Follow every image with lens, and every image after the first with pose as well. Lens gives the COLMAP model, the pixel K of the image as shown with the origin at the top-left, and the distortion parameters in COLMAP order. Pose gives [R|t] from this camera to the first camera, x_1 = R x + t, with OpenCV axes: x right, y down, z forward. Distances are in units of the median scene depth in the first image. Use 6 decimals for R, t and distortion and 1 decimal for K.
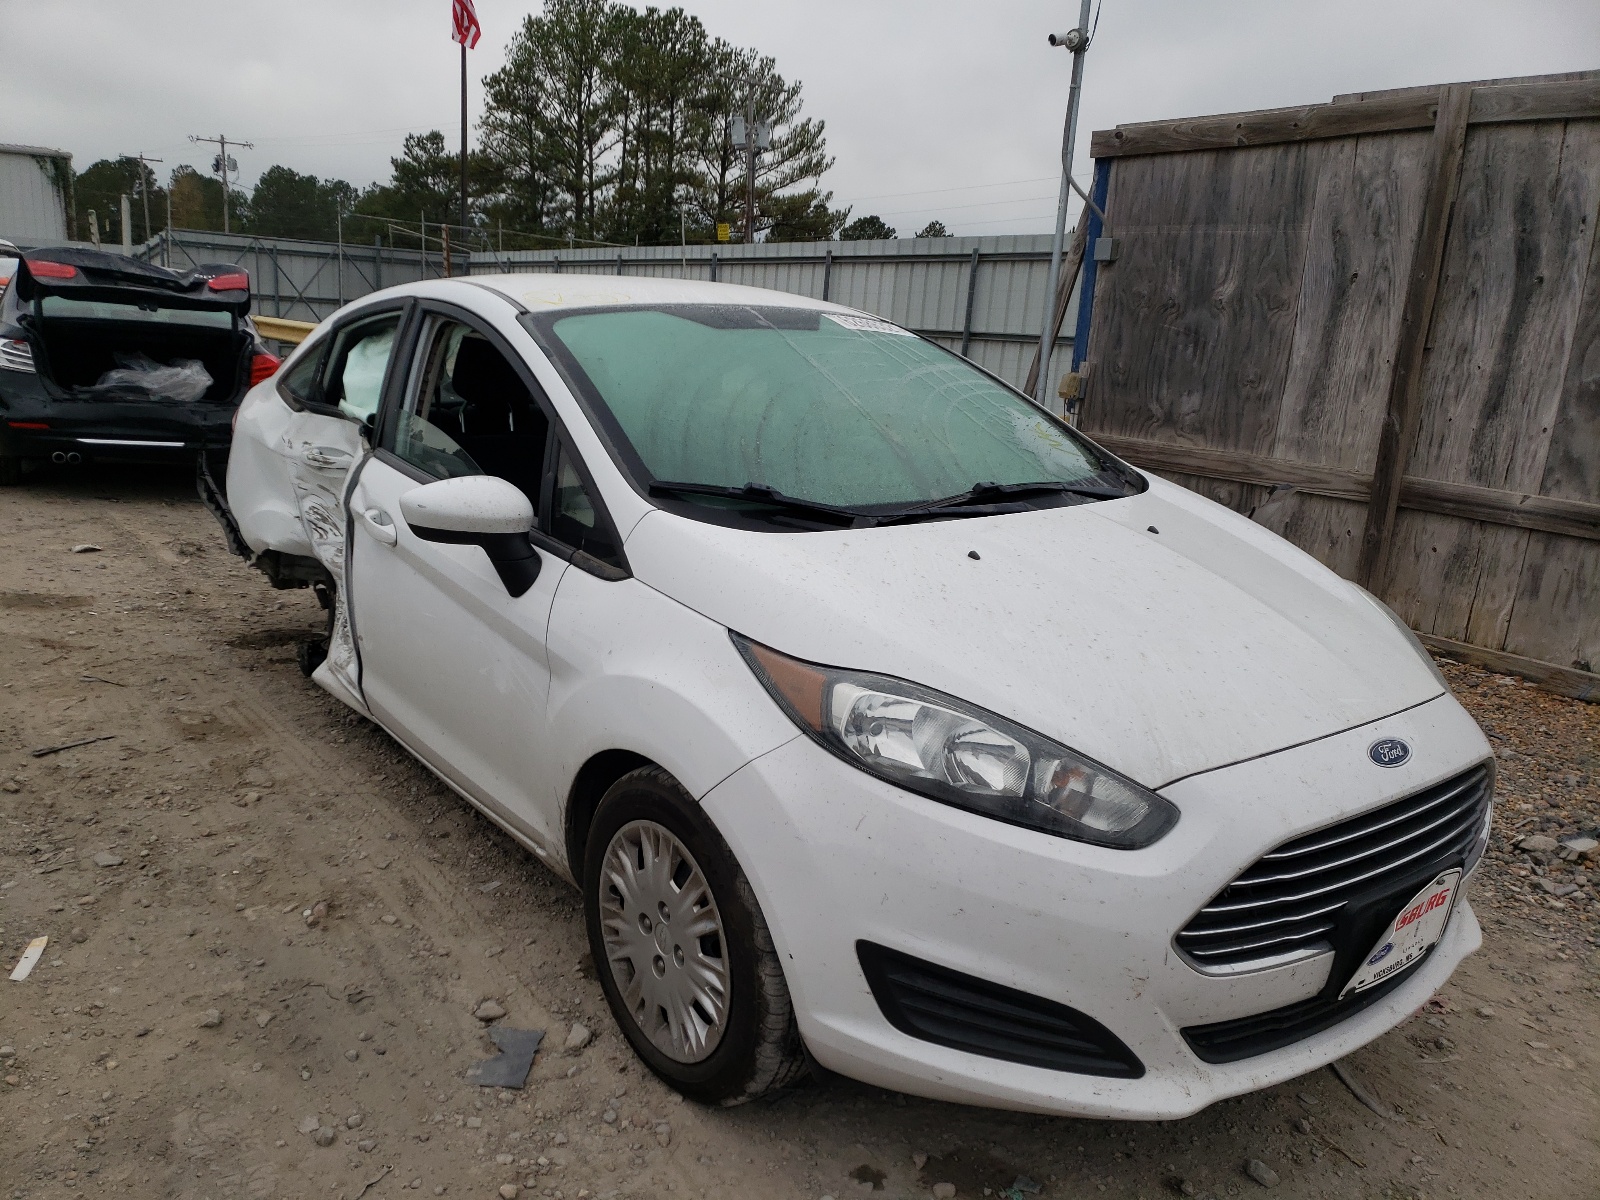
lens RADIAL K [[1221.8, 0, 804.7], [0, 1221.8, 592.3], [0, 0, 1]] dist [0.002162, -0.015222]
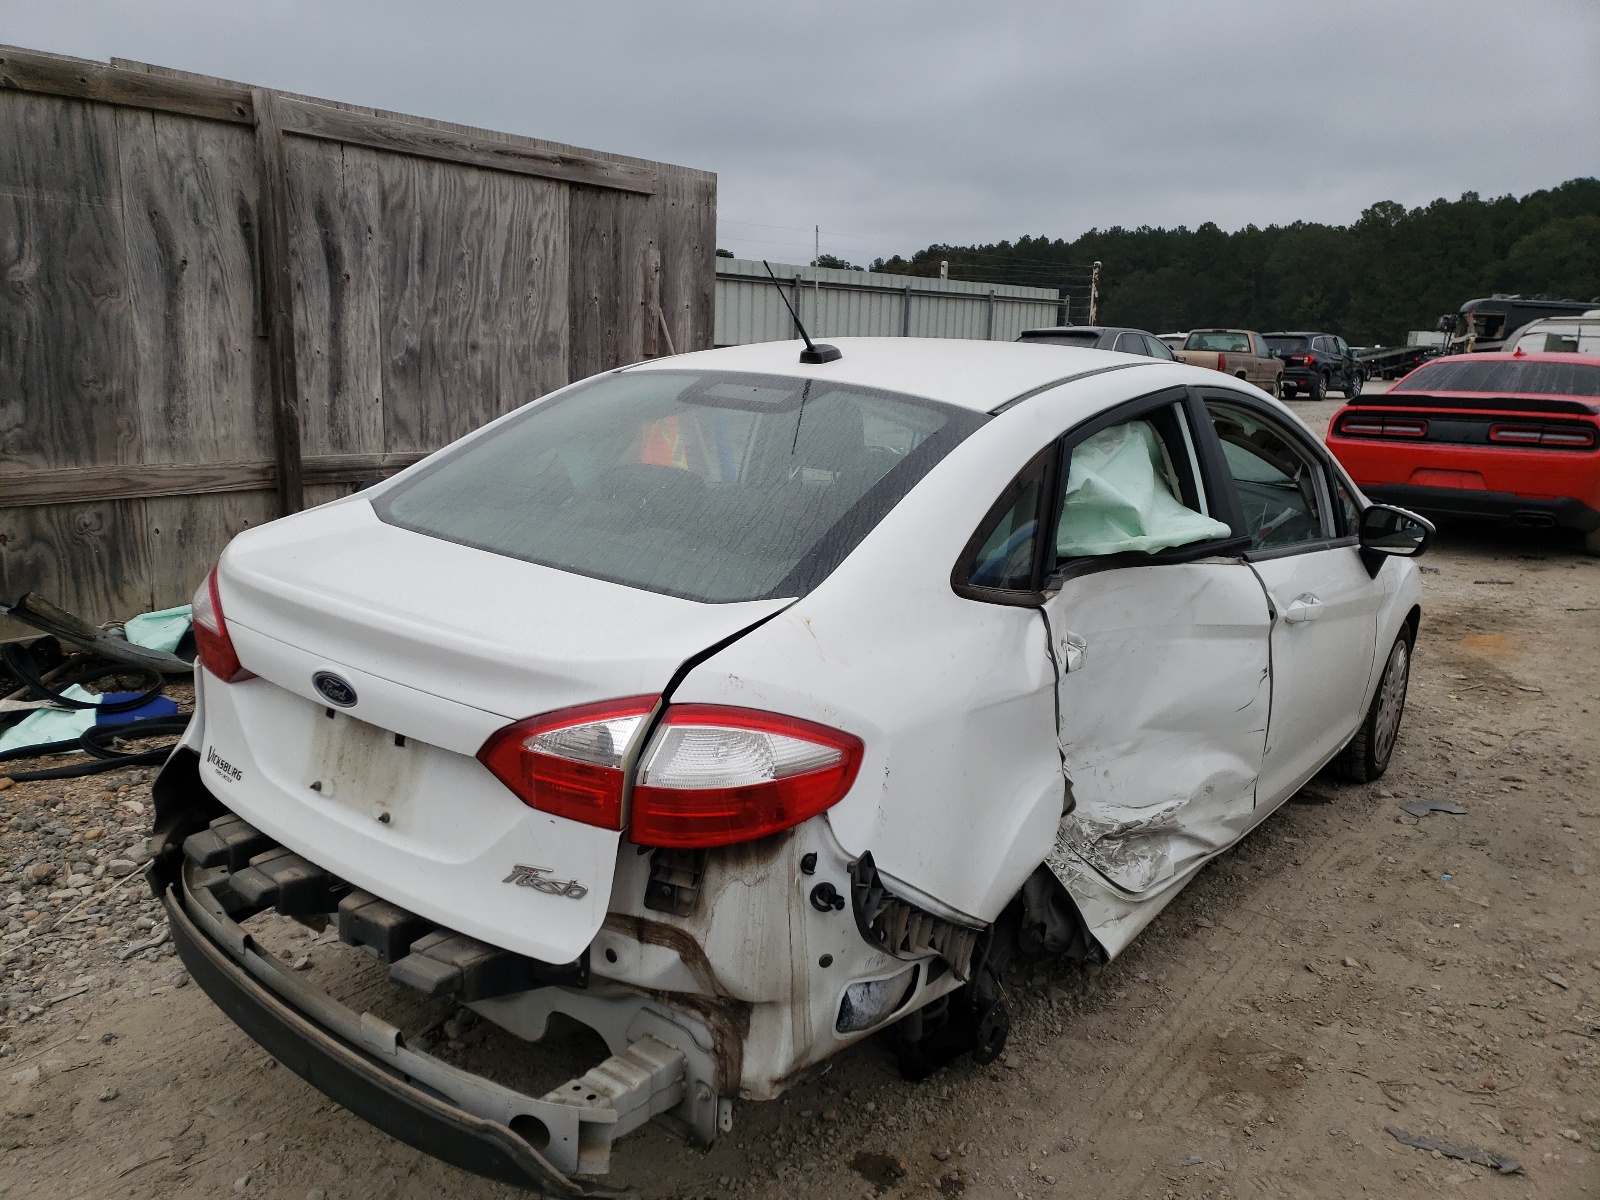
lens RADIAL K [[1221.8, 0, 803.1], [0, 1221.8, 611.6], [0, 0, 1]] dist [0.002162, -0.015222]
pose [[-0.273197, -0.246691, 0.929789, -0.642785], [0.179940, 0.936393, 0.301314, -0.205014], [-0.944979, 0.249624, -0.211430, 0.816713]]
